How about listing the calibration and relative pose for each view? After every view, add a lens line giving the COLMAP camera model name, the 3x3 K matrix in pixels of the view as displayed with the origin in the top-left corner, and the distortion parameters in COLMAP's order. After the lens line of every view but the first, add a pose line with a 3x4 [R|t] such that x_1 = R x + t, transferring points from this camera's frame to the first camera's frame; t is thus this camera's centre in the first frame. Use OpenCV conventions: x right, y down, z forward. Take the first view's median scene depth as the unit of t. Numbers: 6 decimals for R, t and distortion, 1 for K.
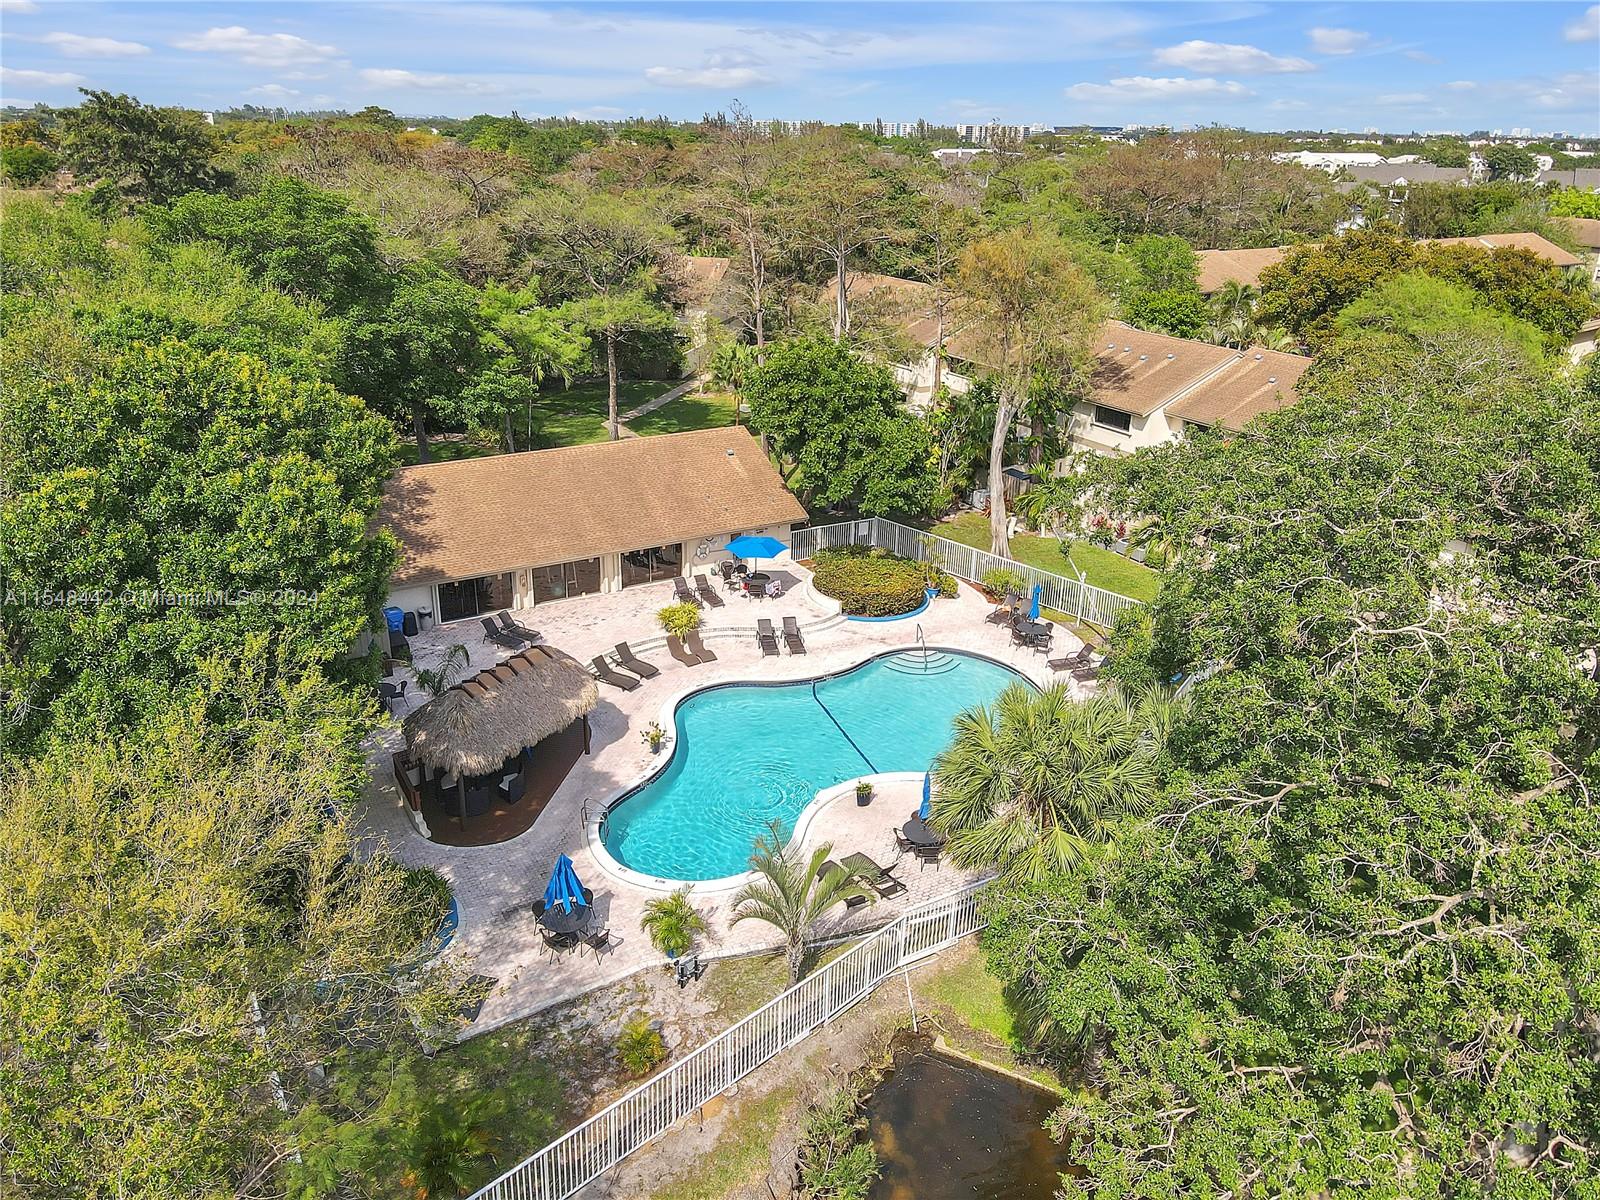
lens RADIAL K [[1179.0, 0, 800.0], [0, 1179.0, 600.0], [0, 0, 1]] dist [-0.005294, 0.034935]
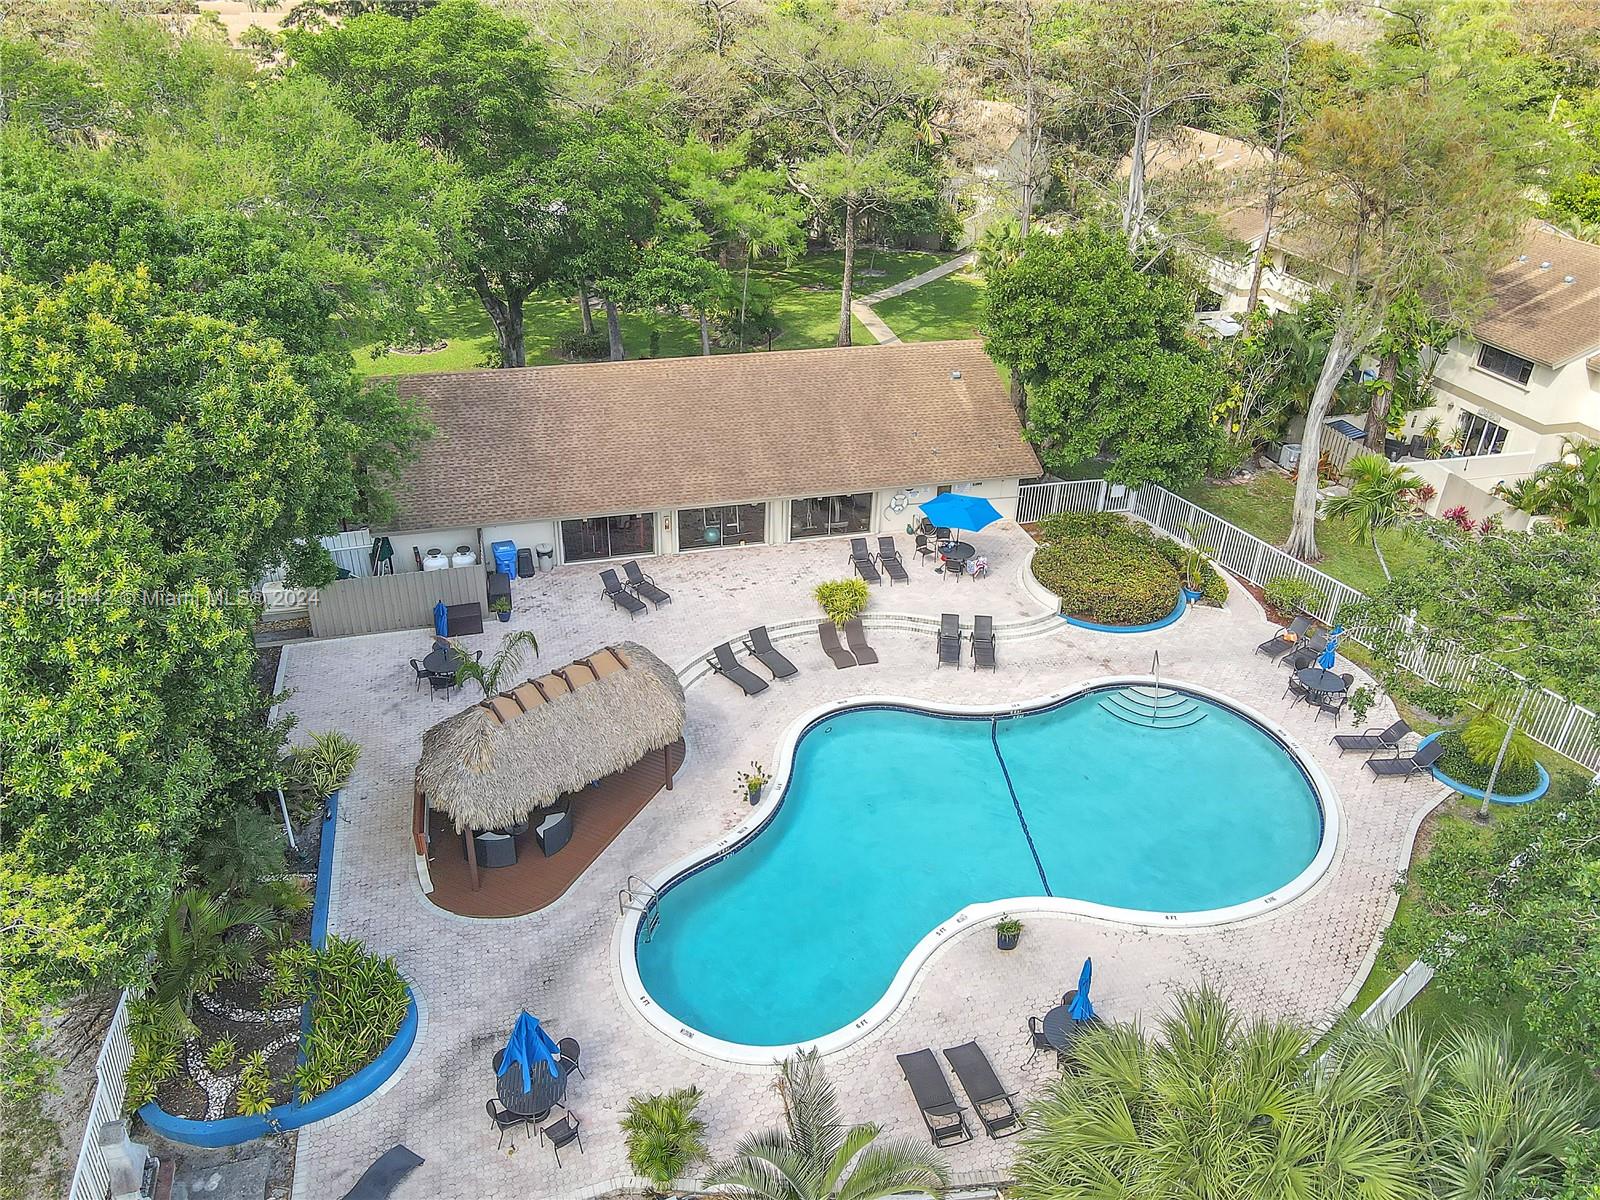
lens RADIAL K [[1179.0, 0, 800.0], [0, 1179.0, 600.0], [0, 0, 1]] dist [-0.005294, 0.034935]
pose [[0.961385, 0.139296, -0.237352, 0.053443], [-0.108309, 0.984353, 0.138991, -0.084178], [0.252999, -0.107916, 0.961429, 0.225367]]
